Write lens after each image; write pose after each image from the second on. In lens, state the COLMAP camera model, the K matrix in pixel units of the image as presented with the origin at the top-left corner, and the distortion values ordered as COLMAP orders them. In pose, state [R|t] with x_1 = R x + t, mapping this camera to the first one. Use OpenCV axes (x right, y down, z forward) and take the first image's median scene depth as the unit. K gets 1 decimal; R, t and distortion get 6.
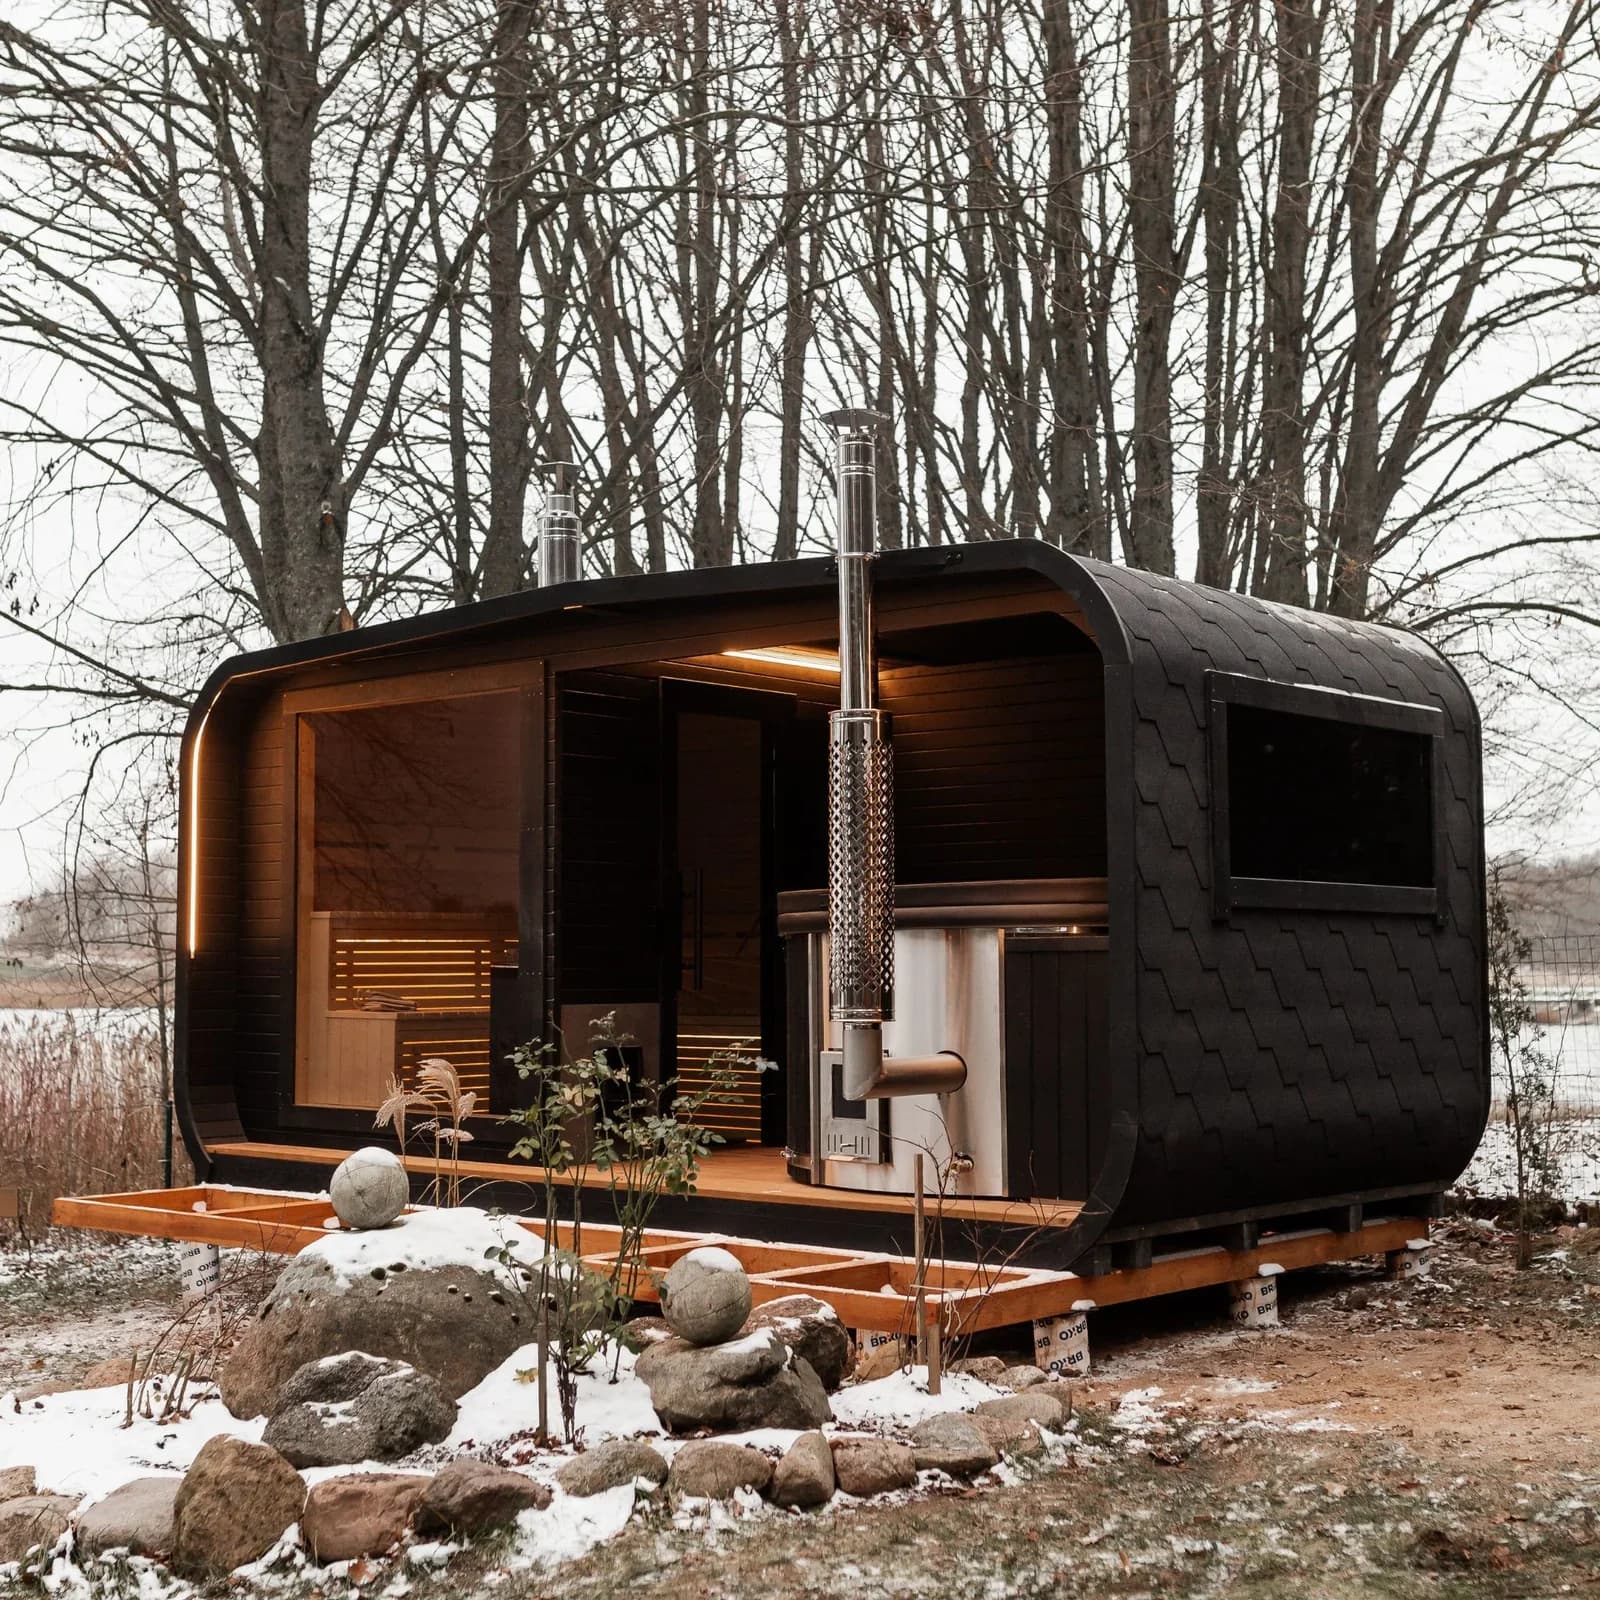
lens RADIAL K [[2344.6, 0, 789.6], [0, 2344.6, 802.9], [0, 0, 1]] dist [0.002068, 0.038955]
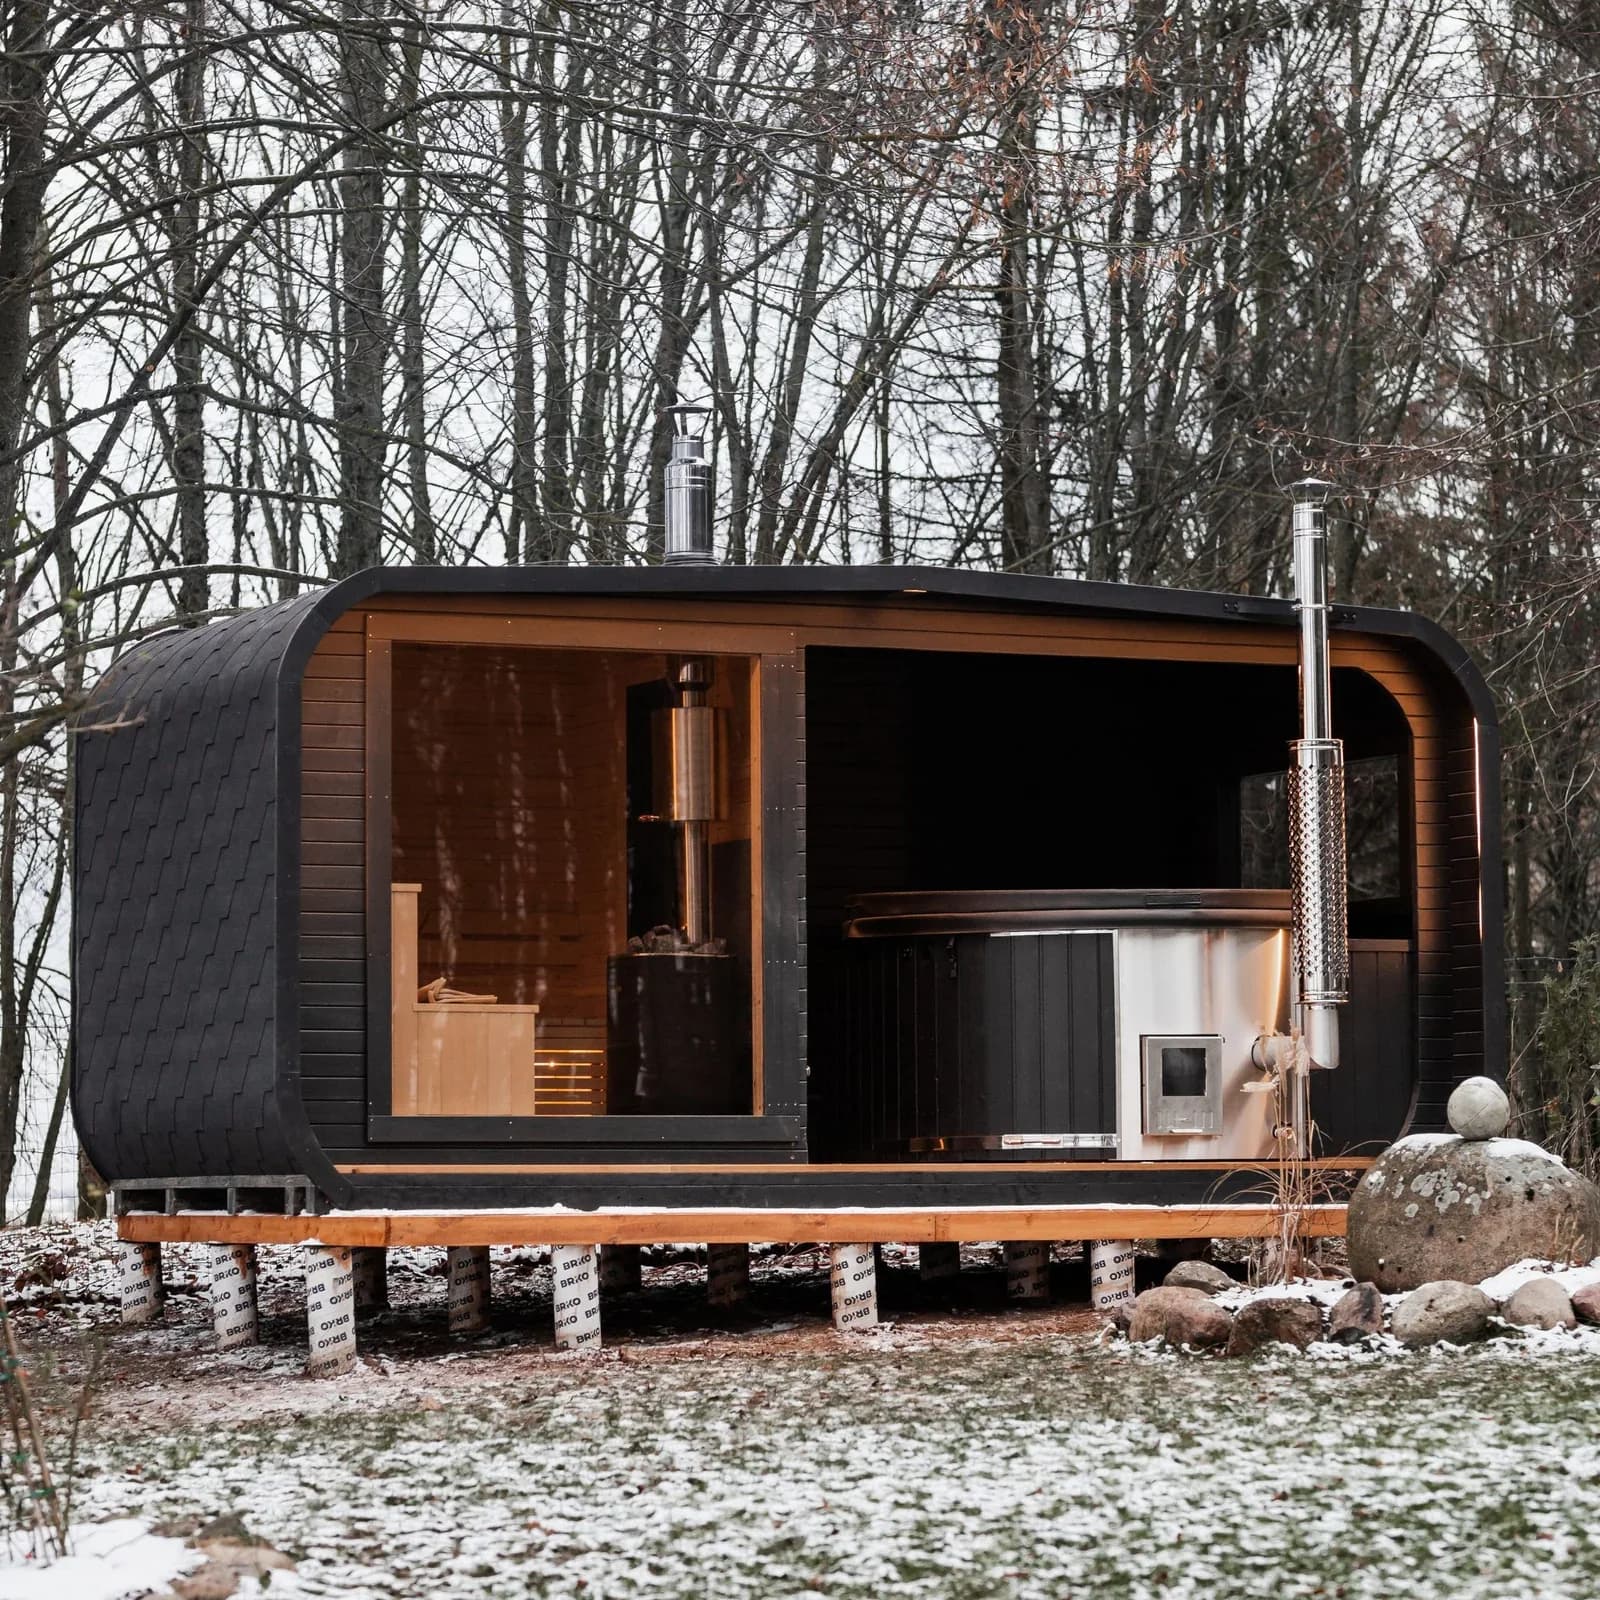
lens RADIAL K [[5822.7, 0, 800.0], [0, 5822.7, 800.0], [0, 0, 1]] dist [0.026021, 1.170083]
pose [[0.370890, 0.062502, 0.926571, -2.681682], [-0.058722, 0.997314, -0.043769, 0.128760], [-0.926818, -0.038177, 0.373565, 0.135217]]
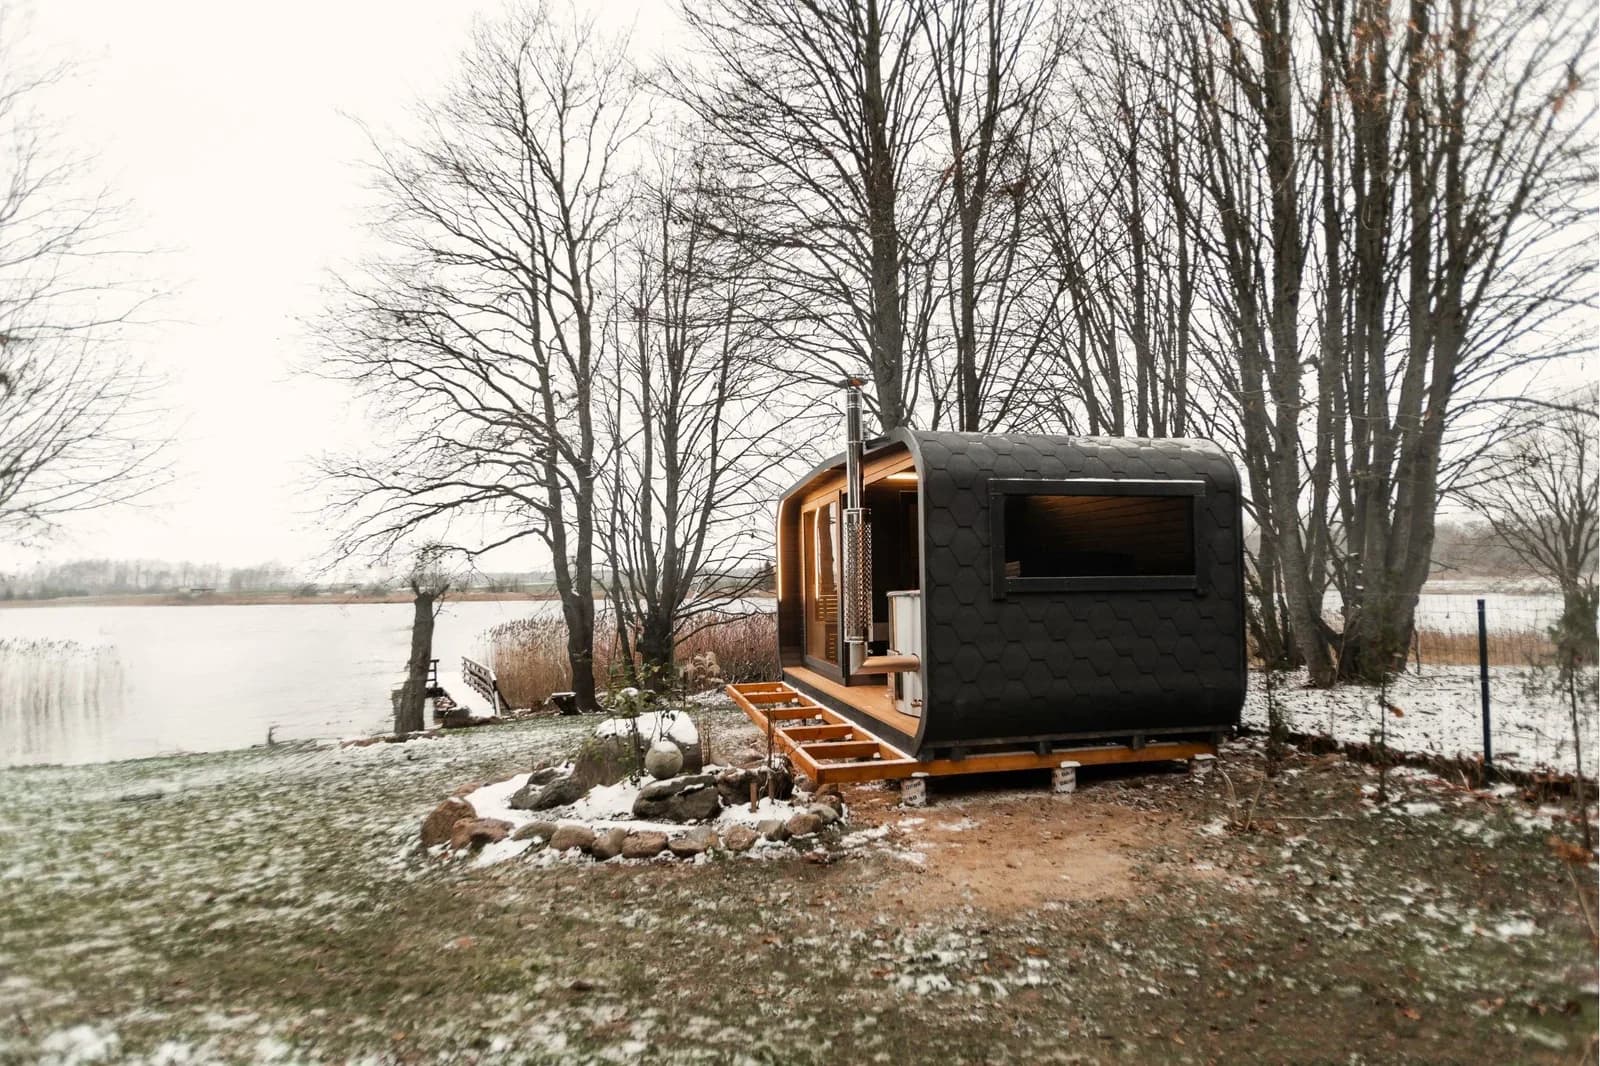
lens RADIAL K [[798.2, 0, 796.5], [0, 798.2, 576.0], [0, 0, 1]] dist [0.021631, 0.000168]
pose [[0.811963, -0.016467, -0.583477, 0.429565], [0.054375, 0.997389, 0.047519, -0.013134], [0.581171, -0.070310, 0.810738, 0.304283]]
